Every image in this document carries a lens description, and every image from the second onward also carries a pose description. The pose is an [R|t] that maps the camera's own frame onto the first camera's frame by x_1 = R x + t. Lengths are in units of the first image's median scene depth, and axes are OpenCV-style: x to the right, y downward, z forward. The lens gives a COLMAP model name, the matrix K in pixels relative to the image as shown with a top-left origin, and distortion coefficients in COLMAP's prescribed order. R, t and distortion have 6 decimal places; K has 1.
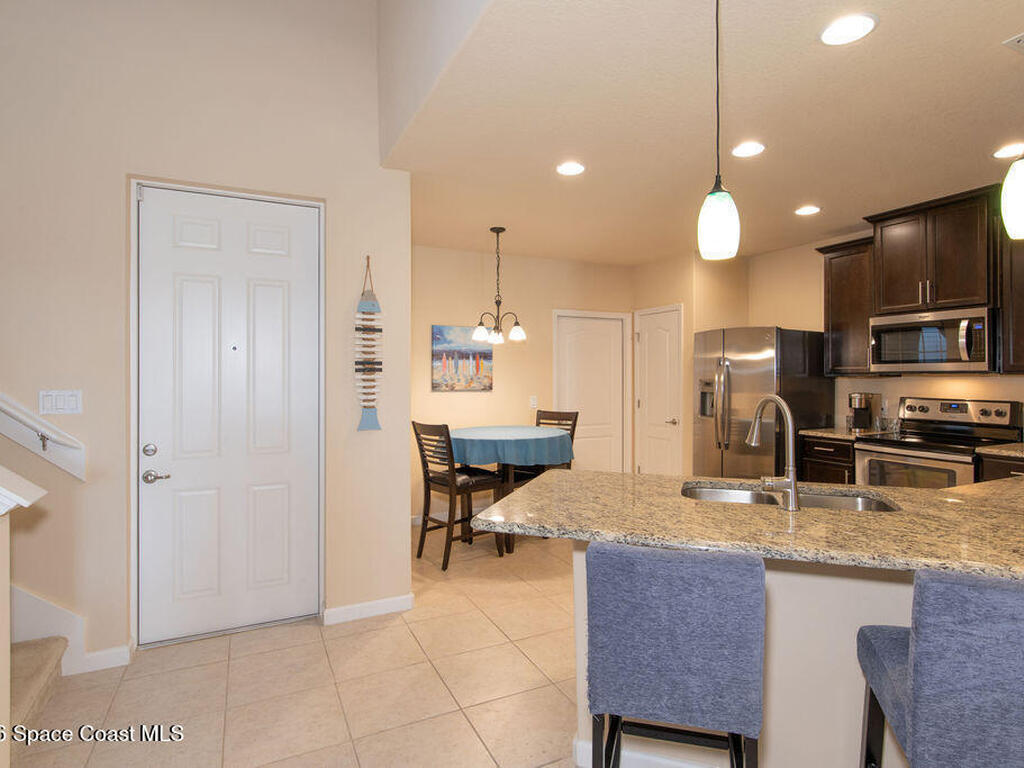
lens RADIAL K [[554.5, 0, 511.4], [0, 554.5, 378.6], [0, 0, 1]] dist [-0.017870, -0.002663]
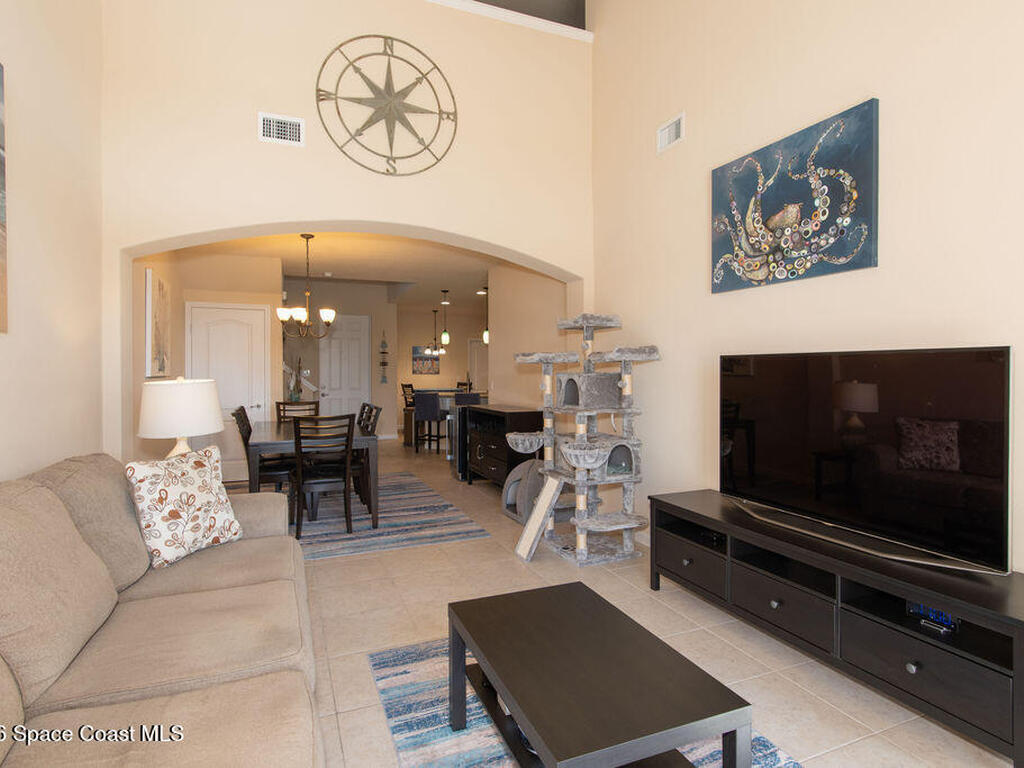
lens RADIAL K [[554.5, 0, 513.3], [0, 554.5, 382.3], [0, 0, 1]] dist [-0.017870, -0.002663]
pose [[0.998511, 0.002221, -0.054511, 0.545850], [-0.001255, 0.999842, 0.017757, 0.021432], [0.054542, -0.017662, 0.998355, -1.781631]]
